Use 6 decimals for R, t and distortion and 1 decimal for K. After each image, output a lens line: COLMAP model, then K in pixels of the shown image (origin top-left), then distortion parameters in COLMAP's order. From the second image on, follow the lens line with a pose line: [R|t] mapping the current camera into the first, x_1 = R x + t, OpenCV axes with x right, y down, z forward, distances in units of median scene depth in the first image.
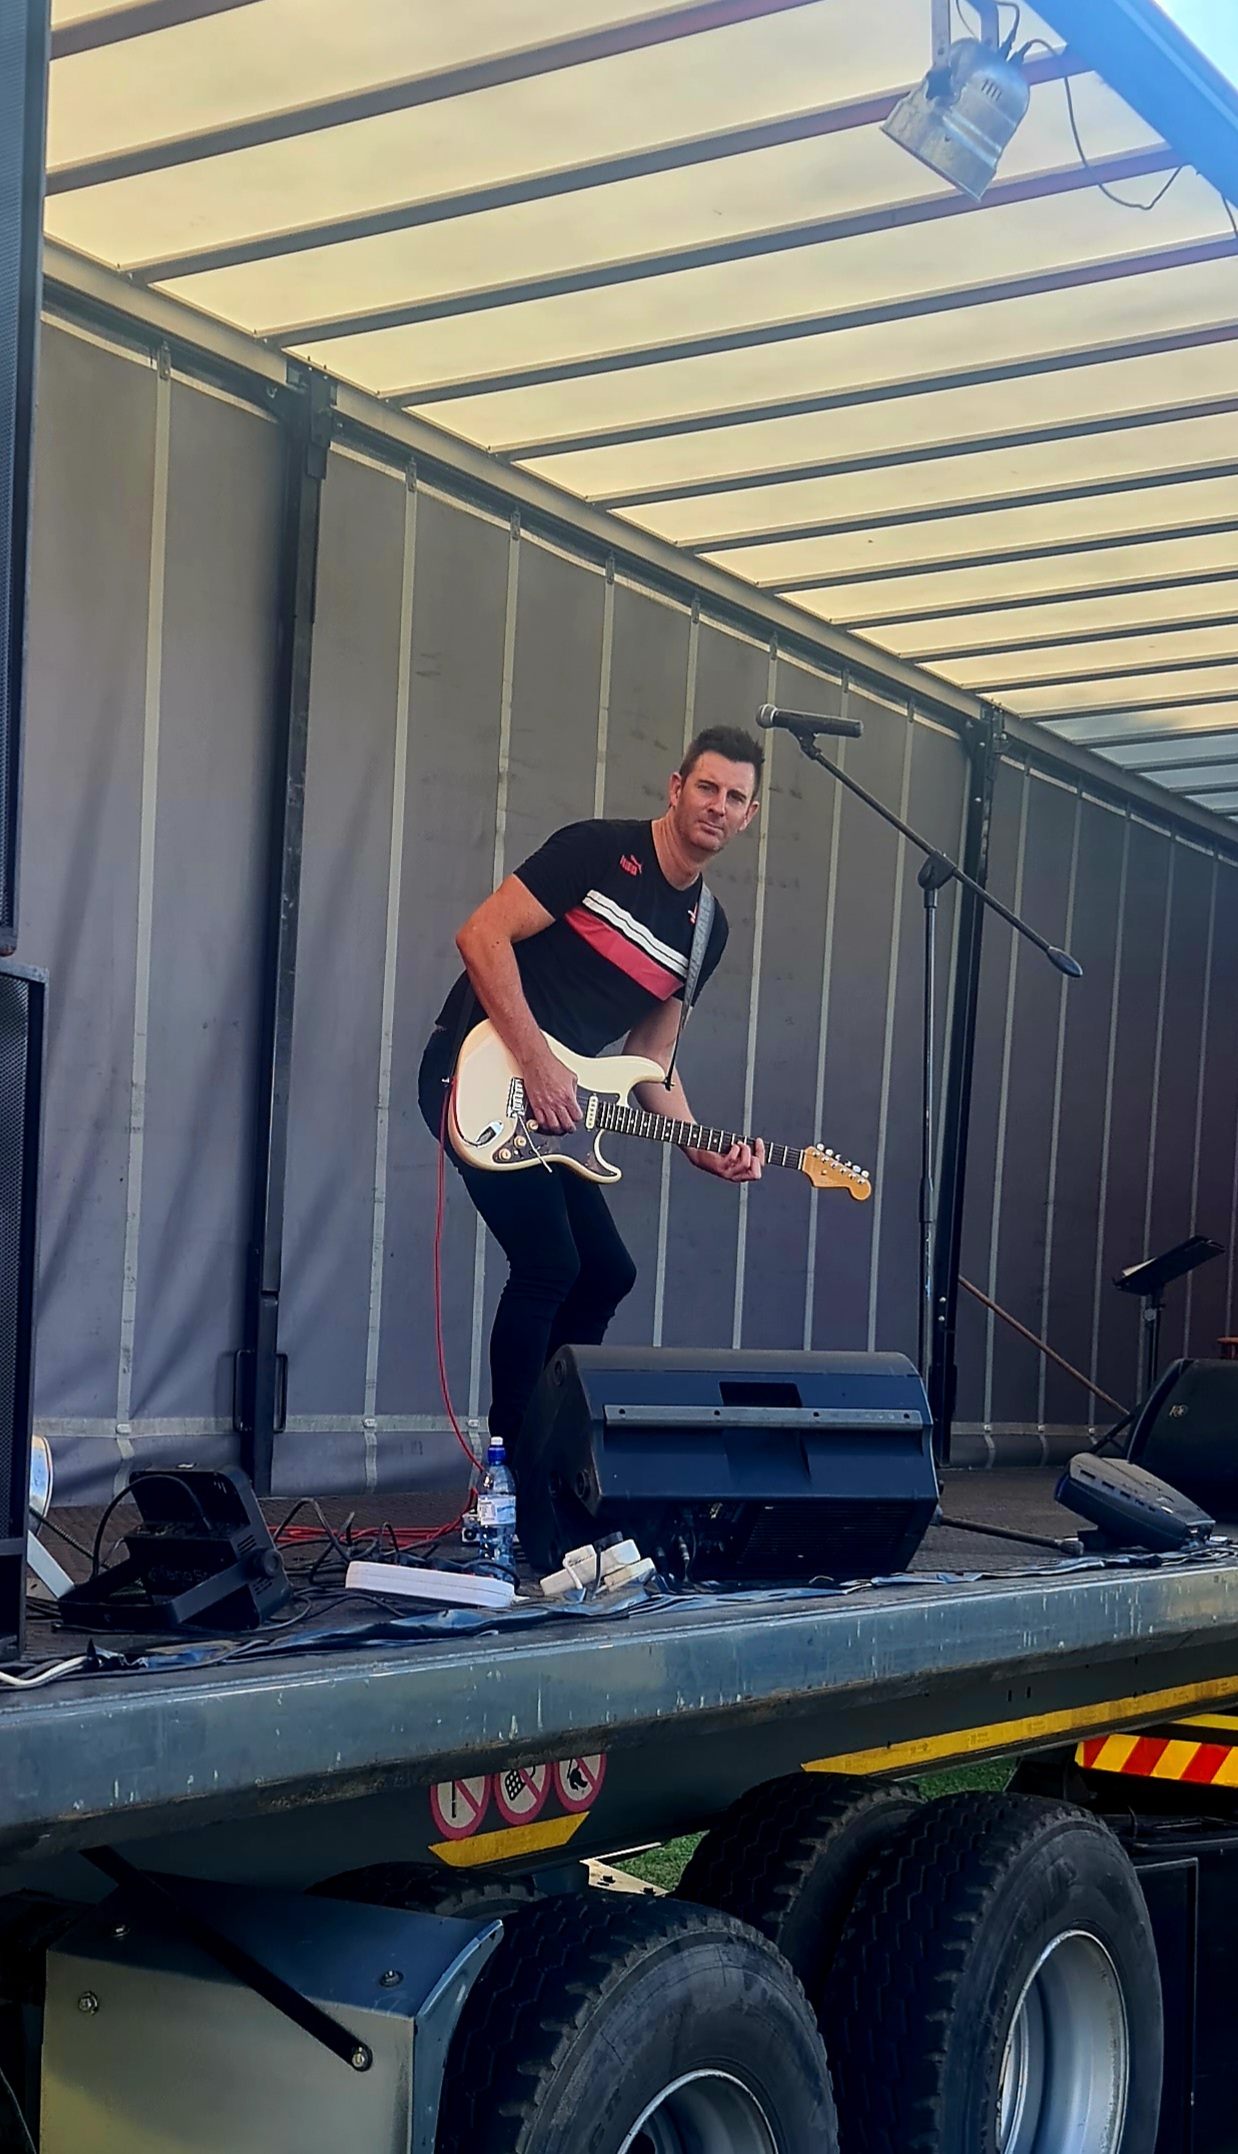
lens RADIAL K [[2951.3, 0, 483.6], [0, 2951.3, 1386.2], [0, 0, 1]] dist [0.082651, 0.000000]
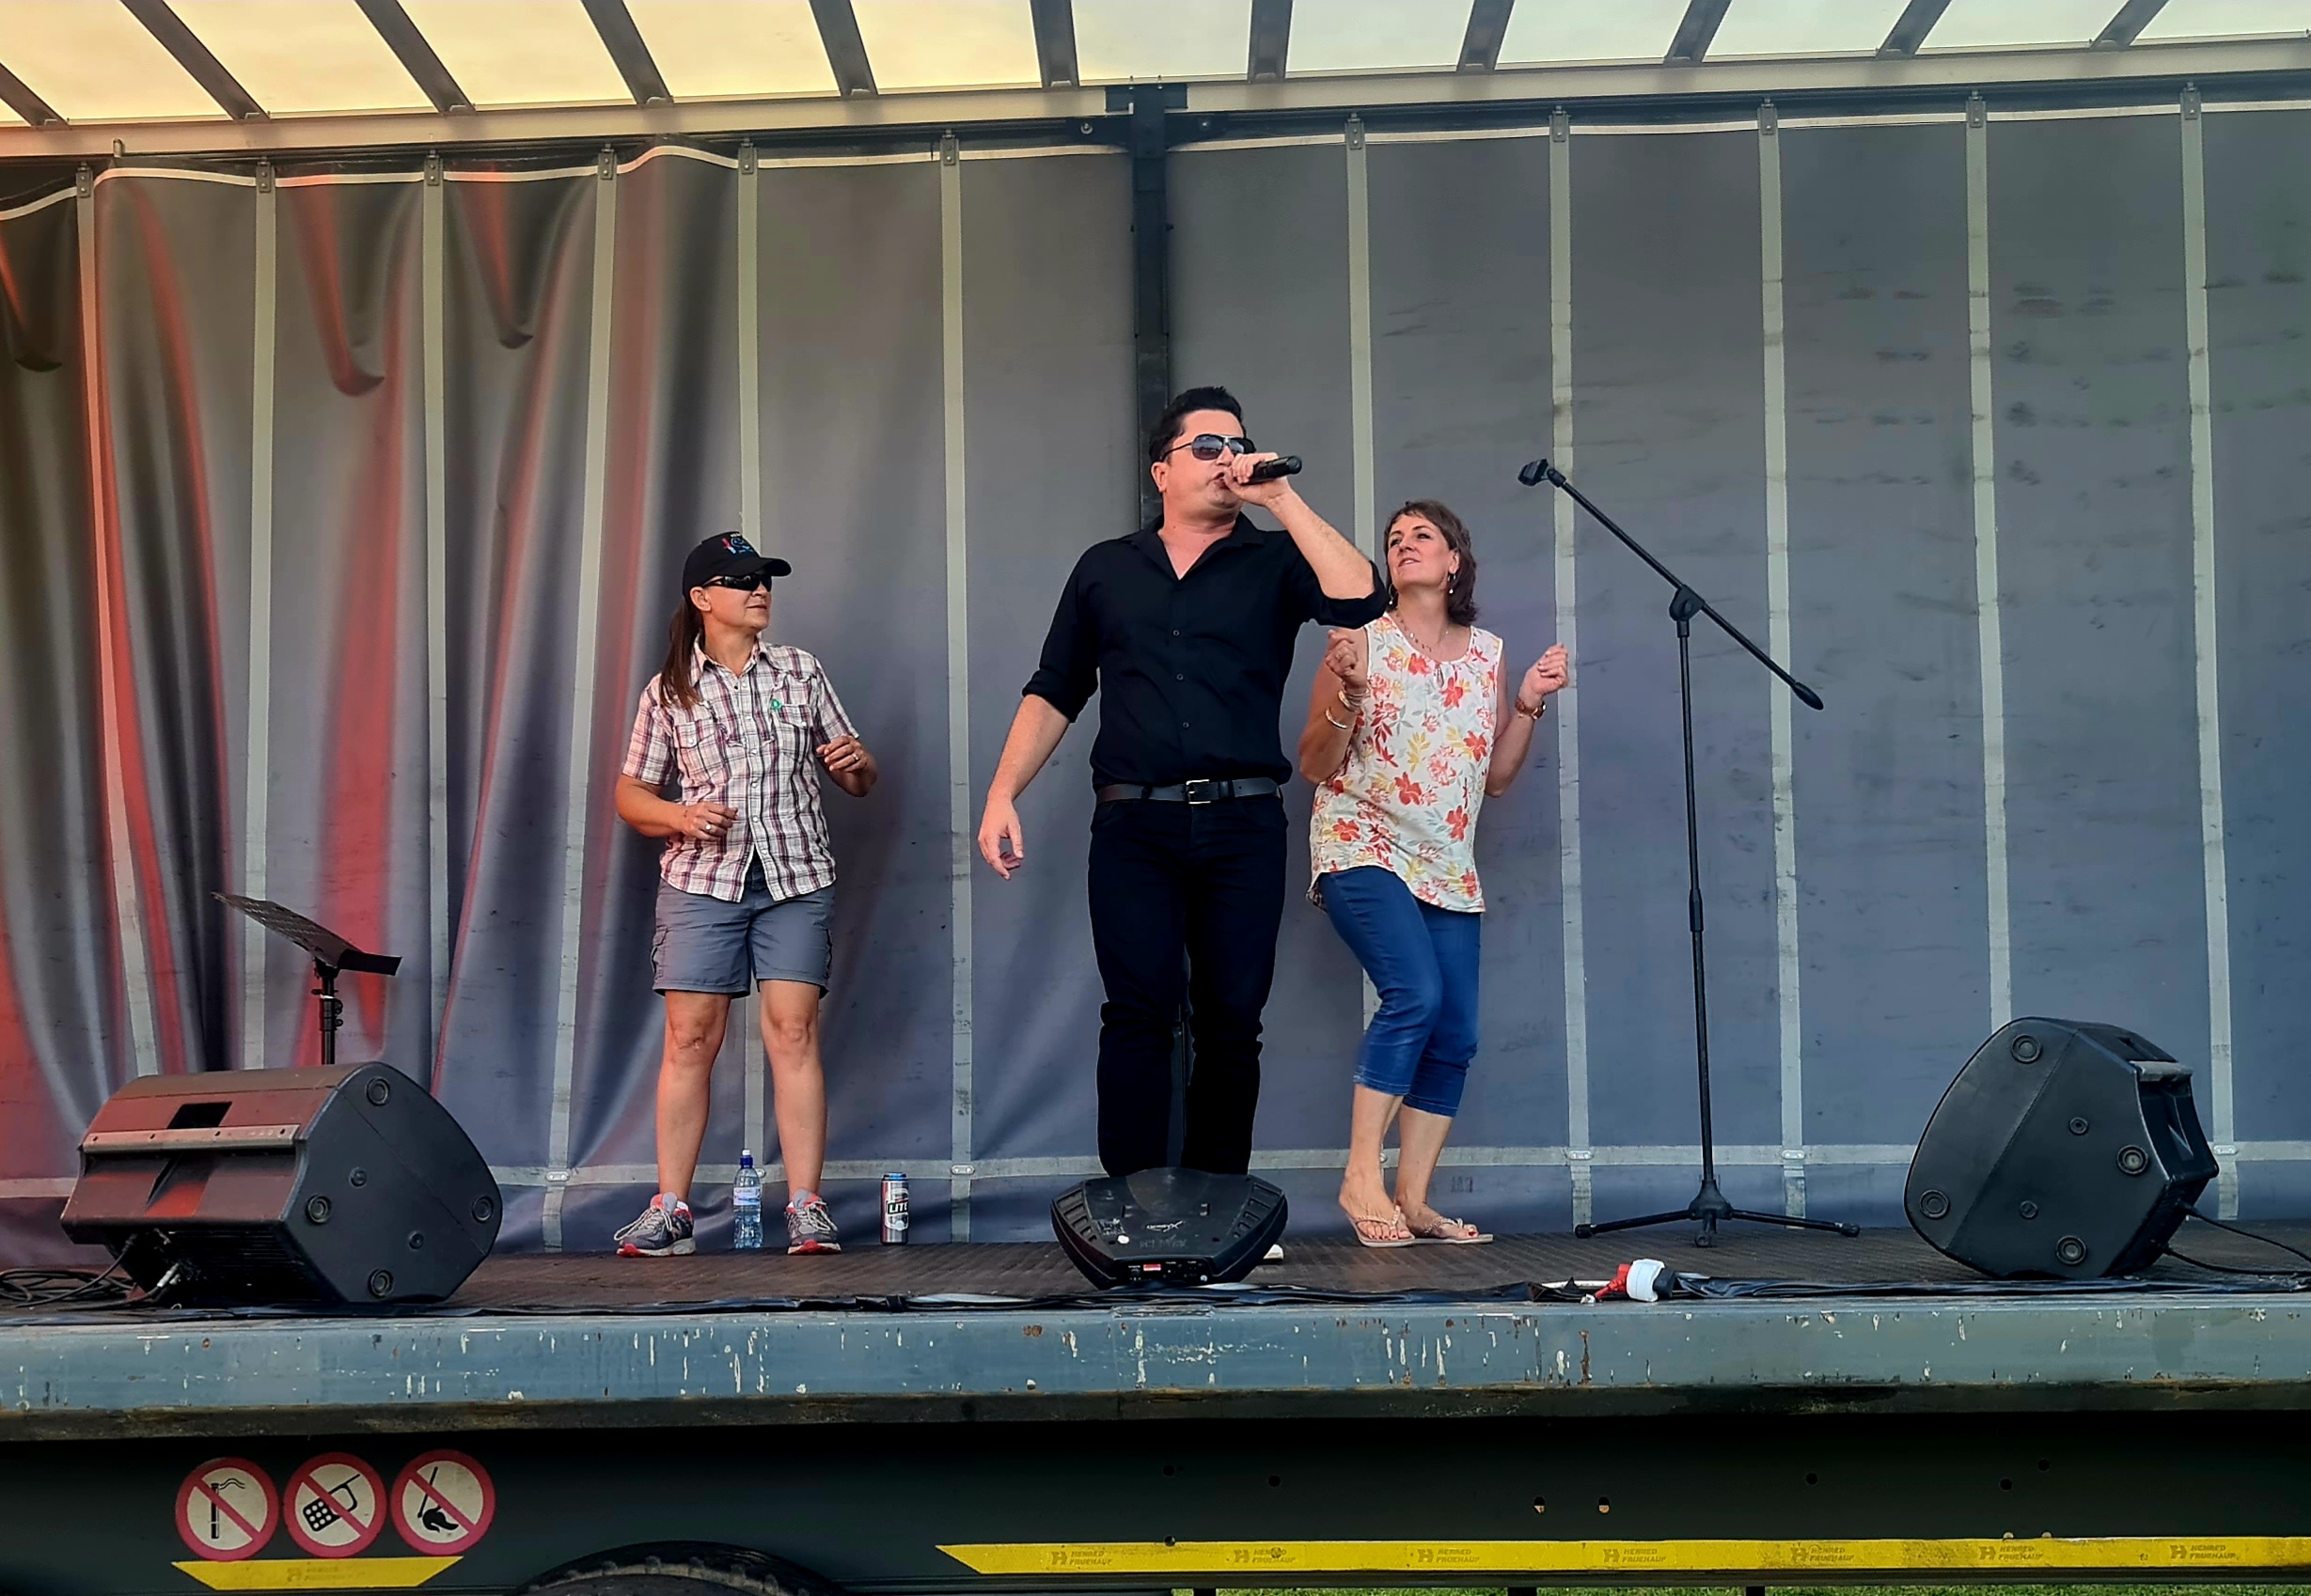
lens RADIAL K [[2783.9, 0, 1054.1], [0, 2783.9, 915.8], [0, 0, 1]] dist [0.065221, 0.000000]
pose [[0.513383, -0.103611, -0.851882, 0.719158], [0.025946, 0.994105, -0.105273, 0.029132], [0.857767, 0.031943, 0.513045, 0.533566]]
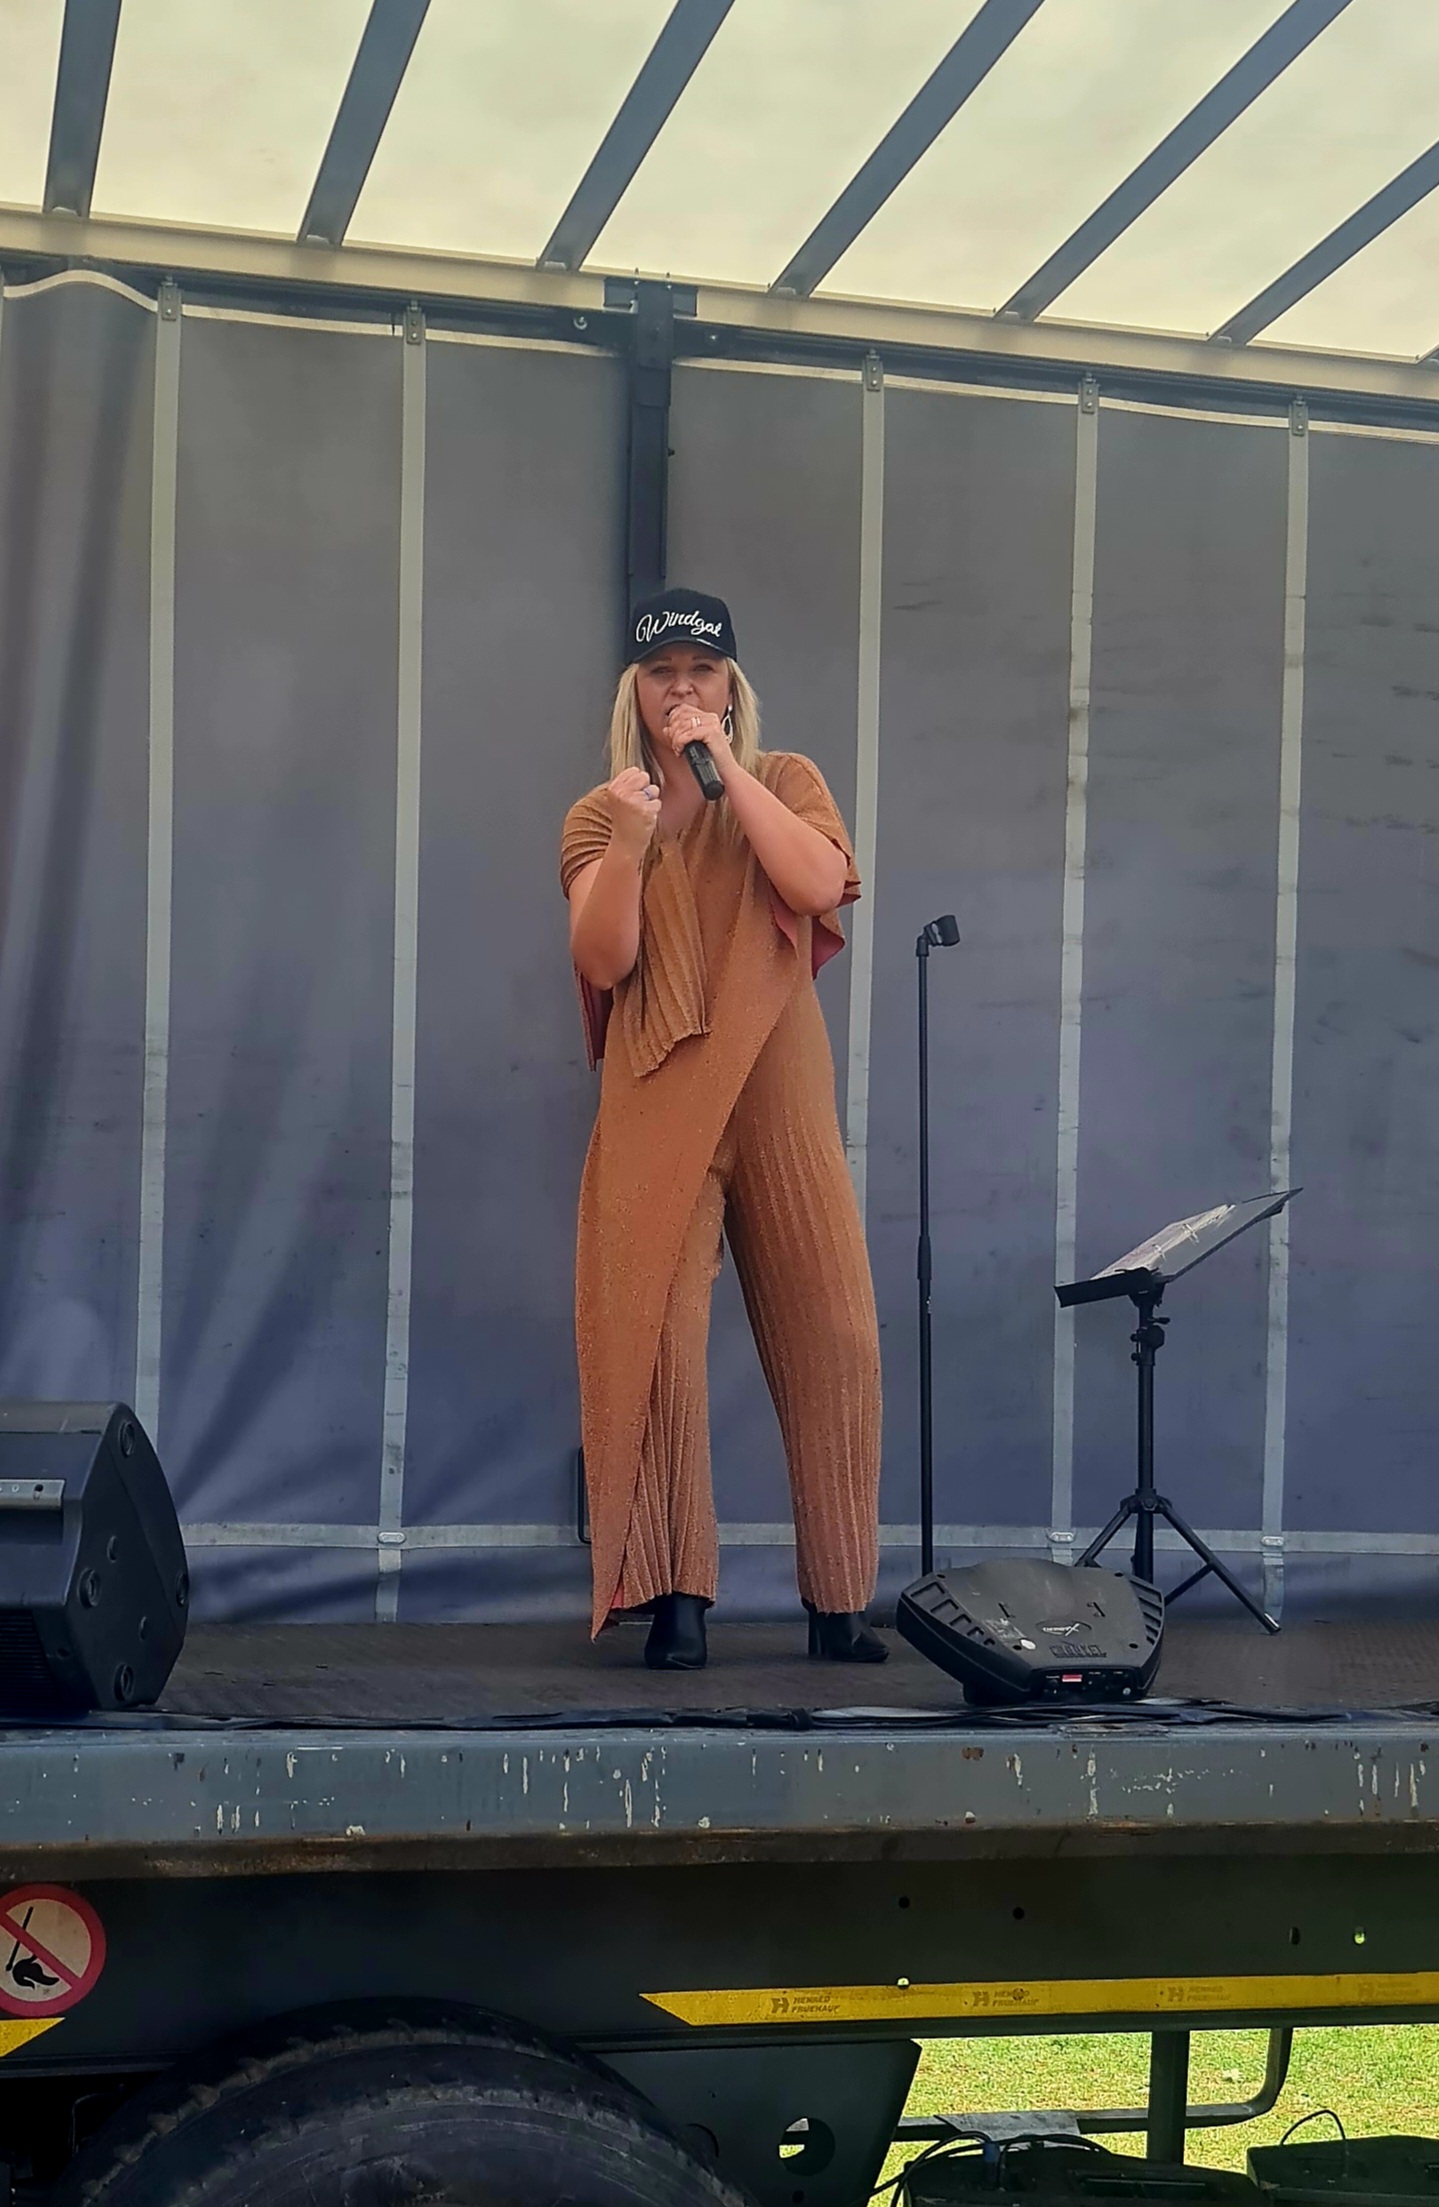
lens RADIAL K [[2945.2, 0, 620.6], [0, 2945.2, 1383.6], [0, 0, 1]] dist [0.065423, 0.000000]
pose [[0.737448, -0.040639, -0.674180, 0.514442], [0.003922, 0.998429, -0.055894, 0.017860], [0.675392, 0.038575, 0.736449, 0.405867]]
